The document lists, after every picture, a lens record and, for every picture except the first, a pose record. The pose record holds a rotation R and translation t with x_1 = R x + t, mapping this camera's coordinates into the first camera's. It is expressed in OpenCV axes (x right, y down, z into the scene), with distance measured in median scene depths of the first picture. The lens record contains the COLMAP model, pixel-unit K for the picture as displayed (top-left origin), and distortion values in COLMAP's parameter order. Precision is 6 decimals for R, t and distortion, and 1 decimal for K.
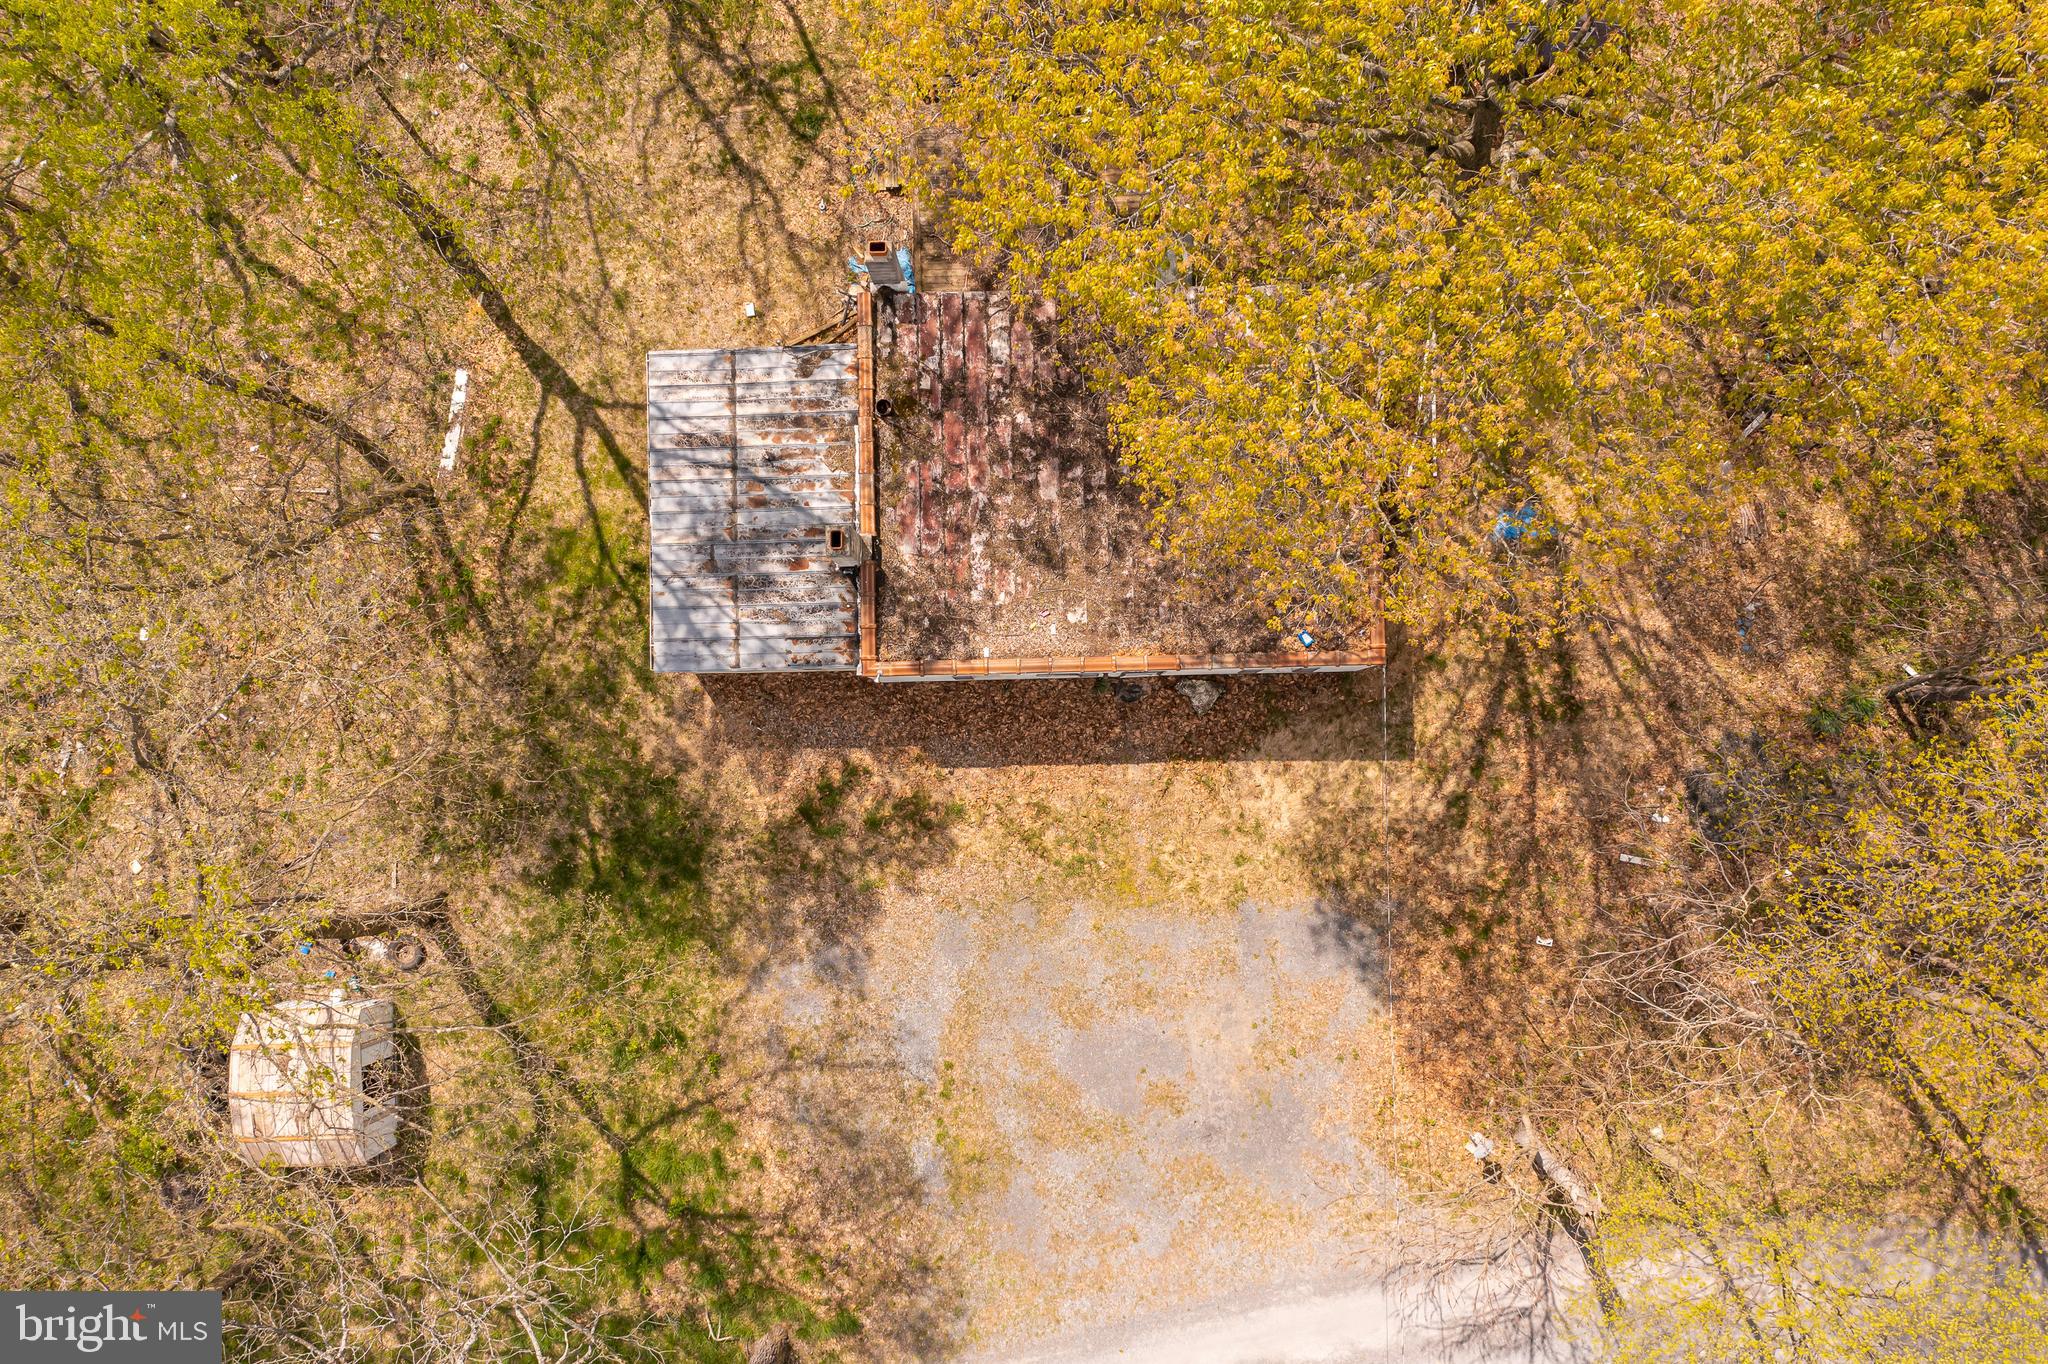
lens RADIAL K [[1642.1, 0, 1055.7], [0, 1642.1, 682.4], [0, 0, 1]] dist [-0.006419, -0.005171]
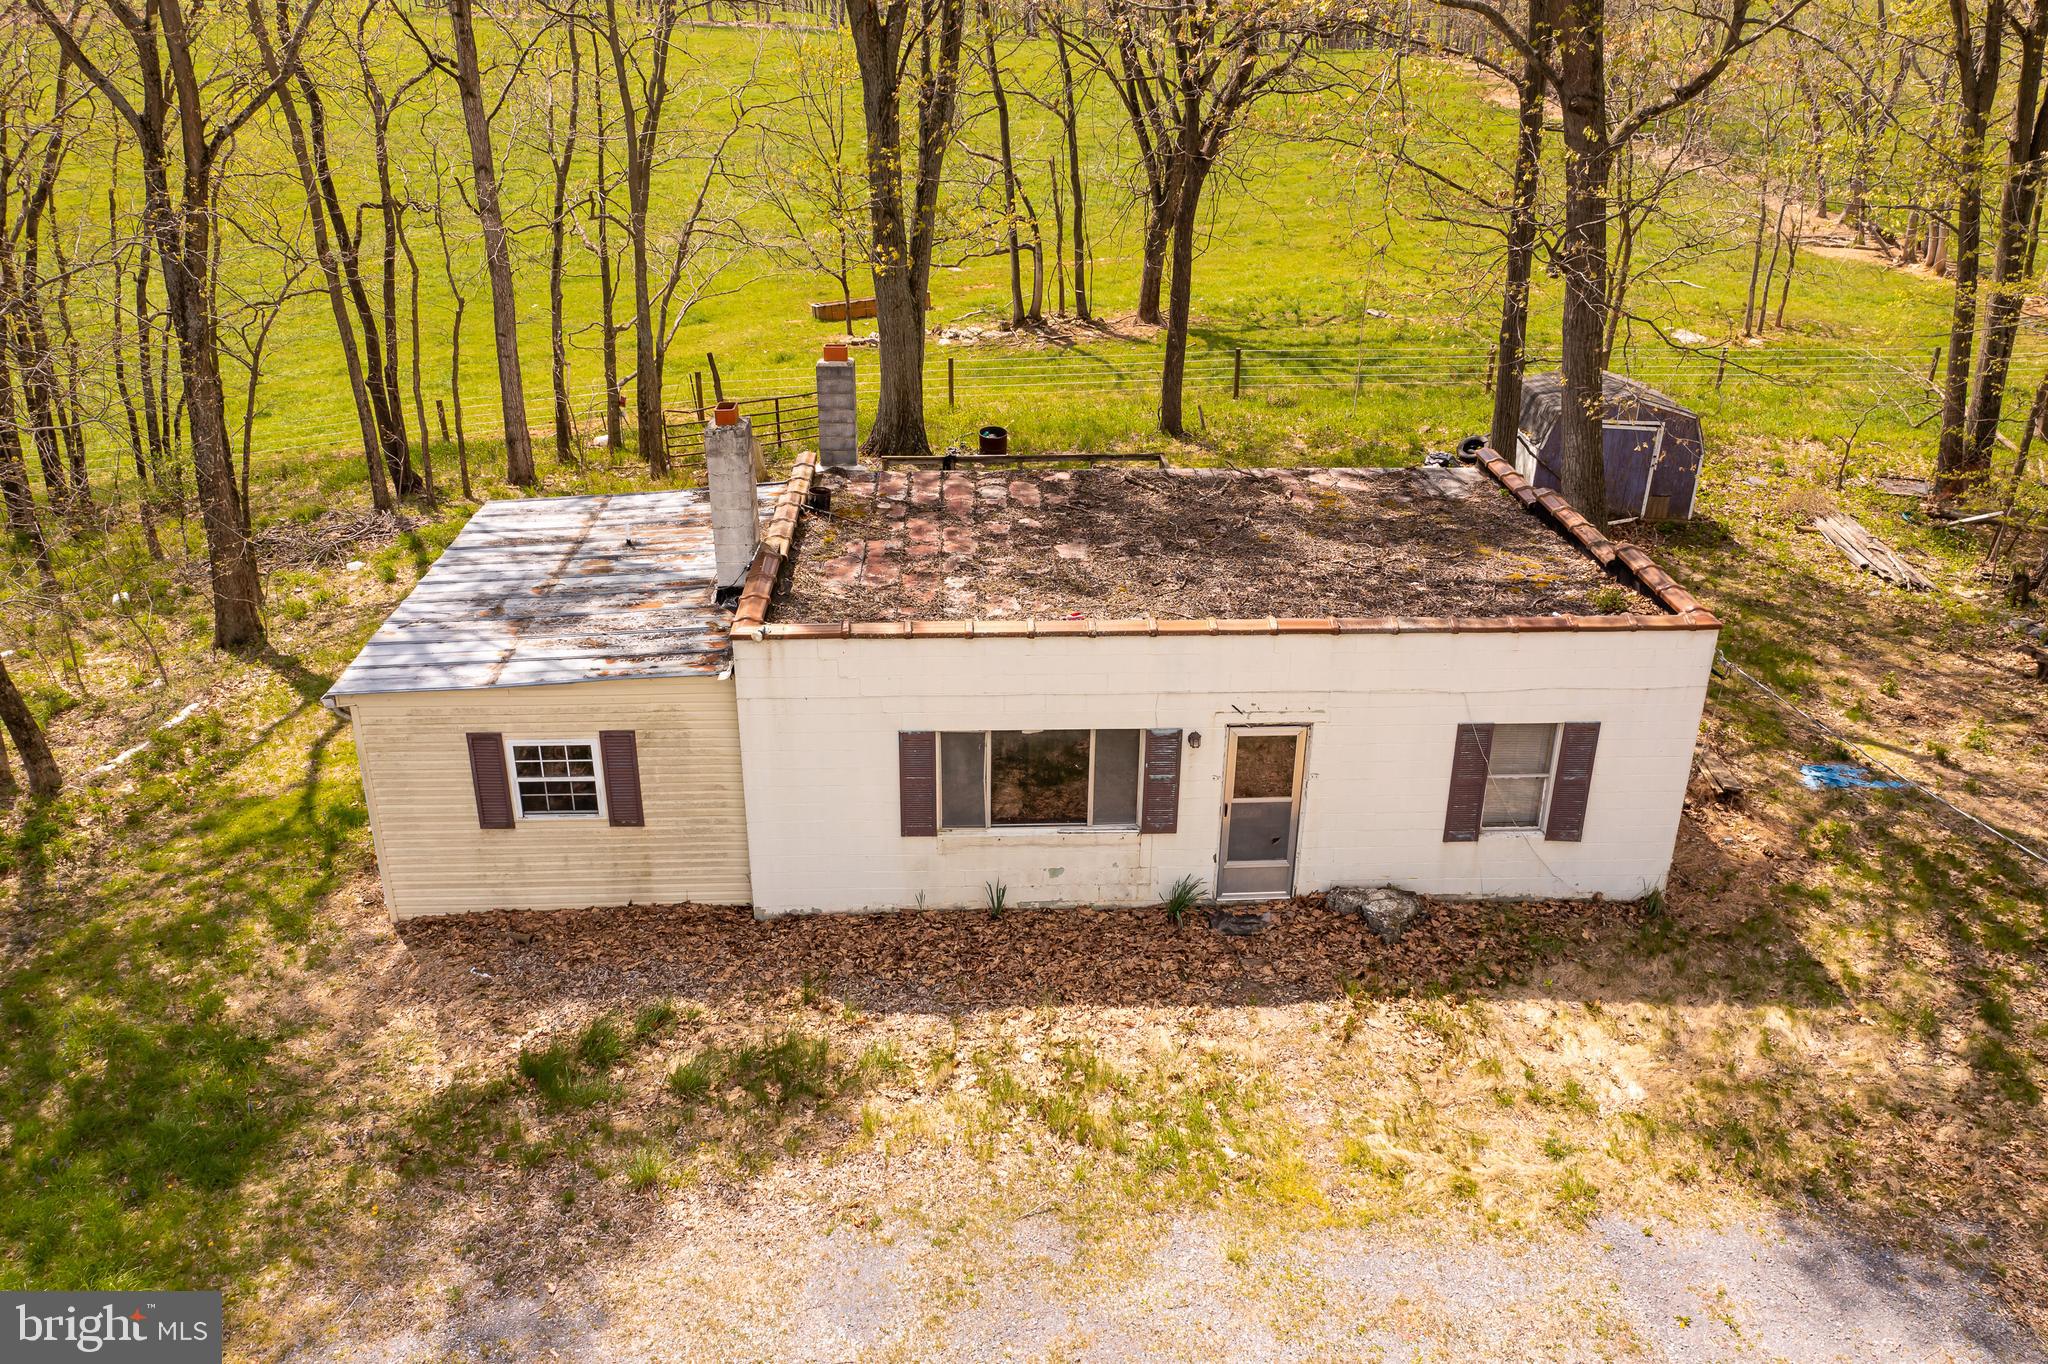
lens RADIAL K [[1579.1, 0, 1024.5], [0, 1579.1, 736.6], [0, 0, 1]] dist [-0.011800, 0.001735]
pose [[0.999850, -0.000912, 0.017295, -0.030066], [0.015571, 0.484533, -0.874635, 0.407110], [-0.007582, 0.874773, 0.484474, 0.716782]]
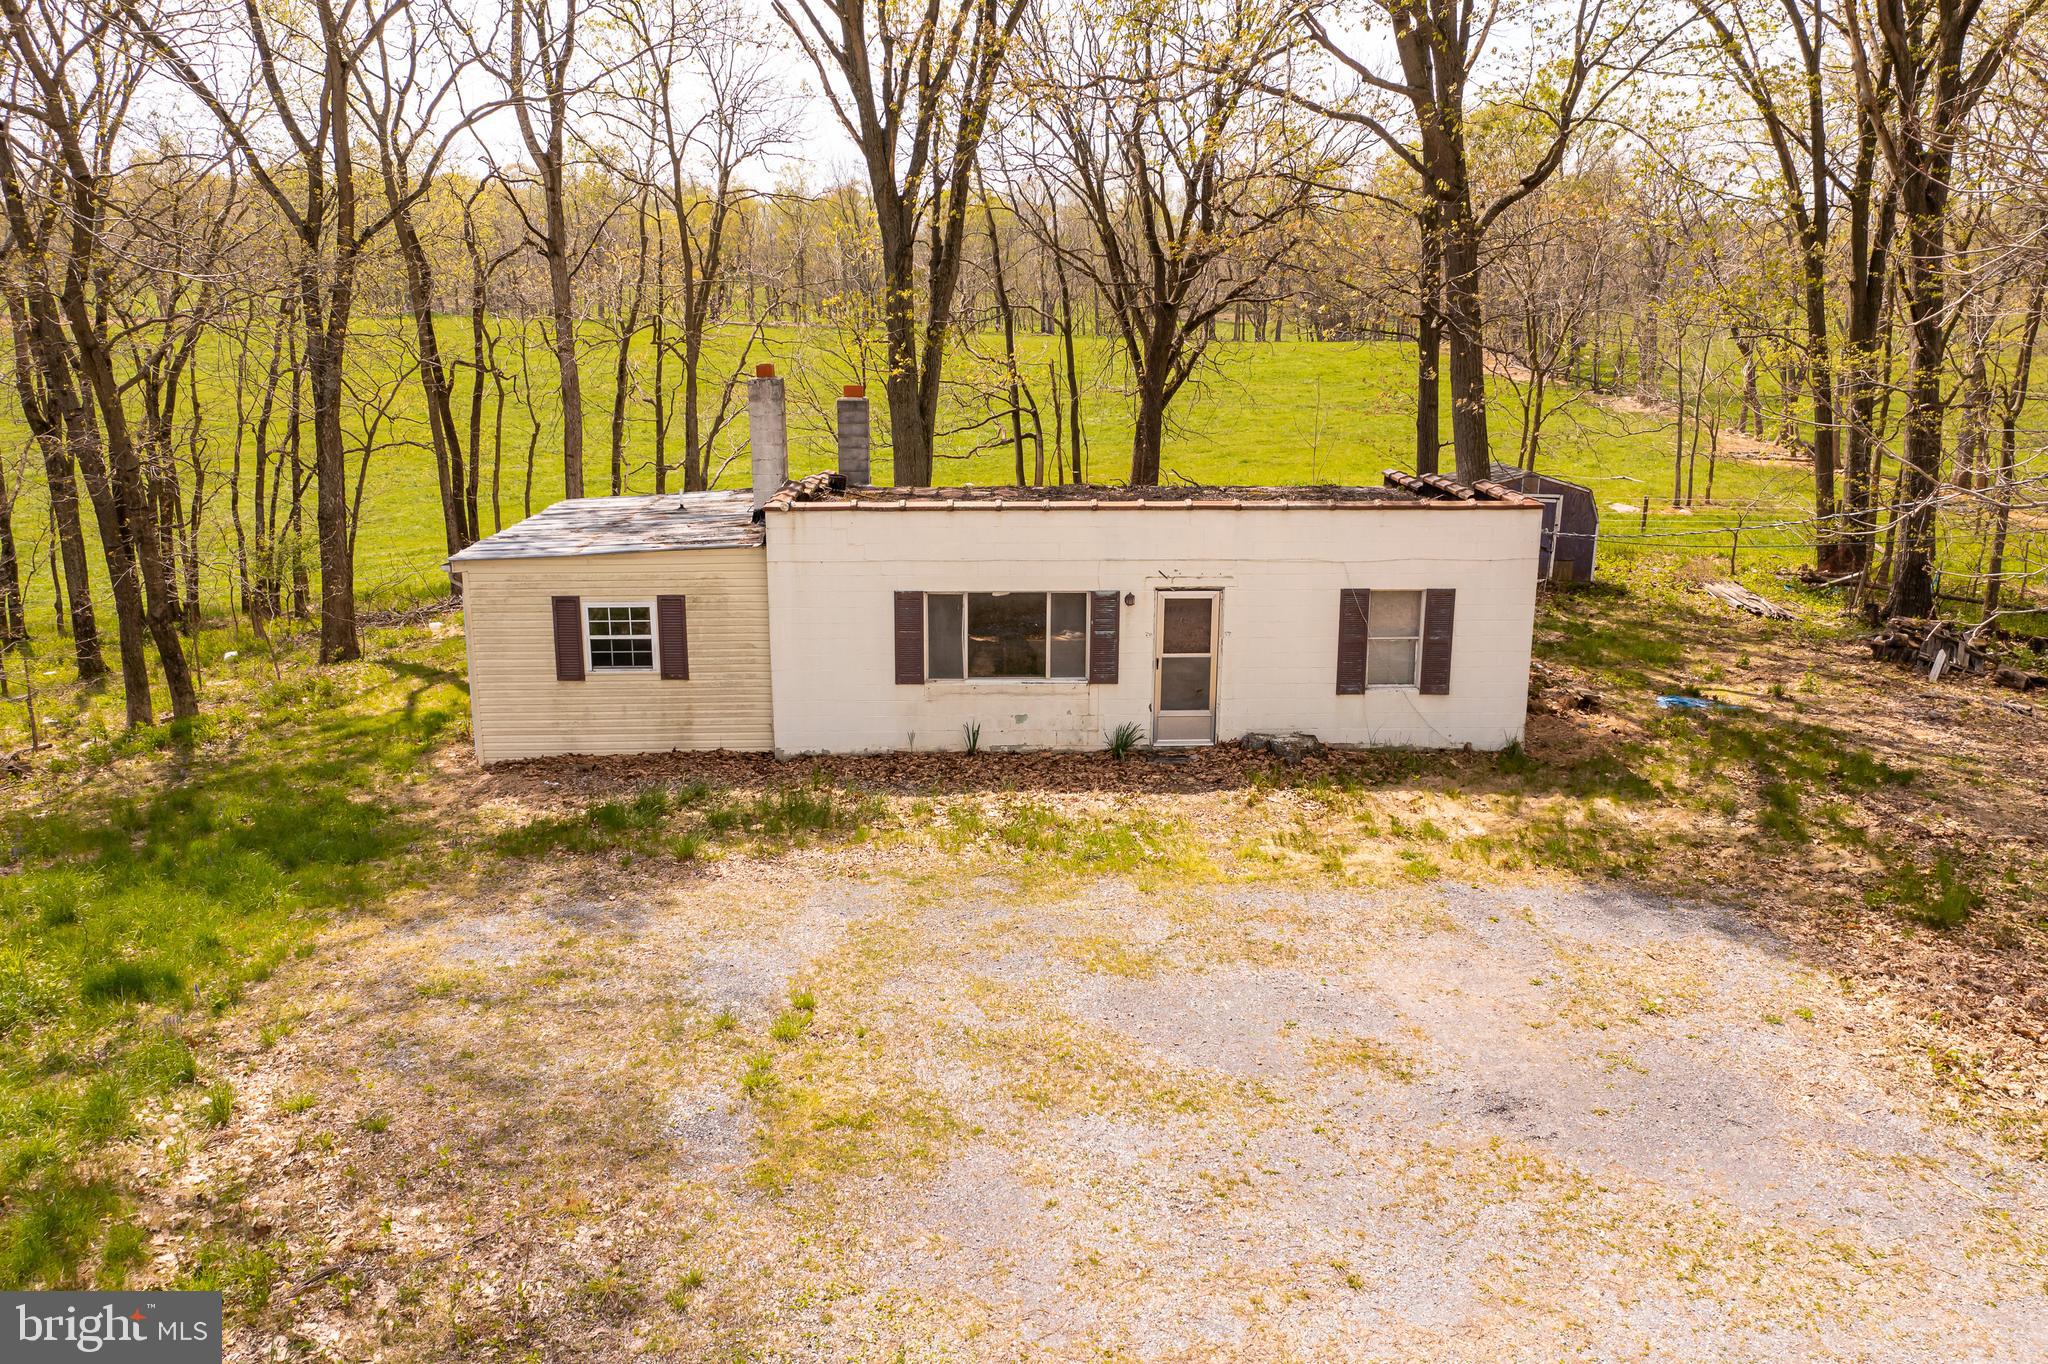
lens RADIAL K [[1579.1, 0, 1024.5], [0, 1579.1, 736.6], [0, 0, 1]] dist [-0.011800, 0.001735]
pose [[0.999992, 0.001317, 0.003790, -0.012721], [0.003182, 0.315081, -0.949059, 0.573739], [-0.002444, 0.949064, 0.315074, 0.808096]]
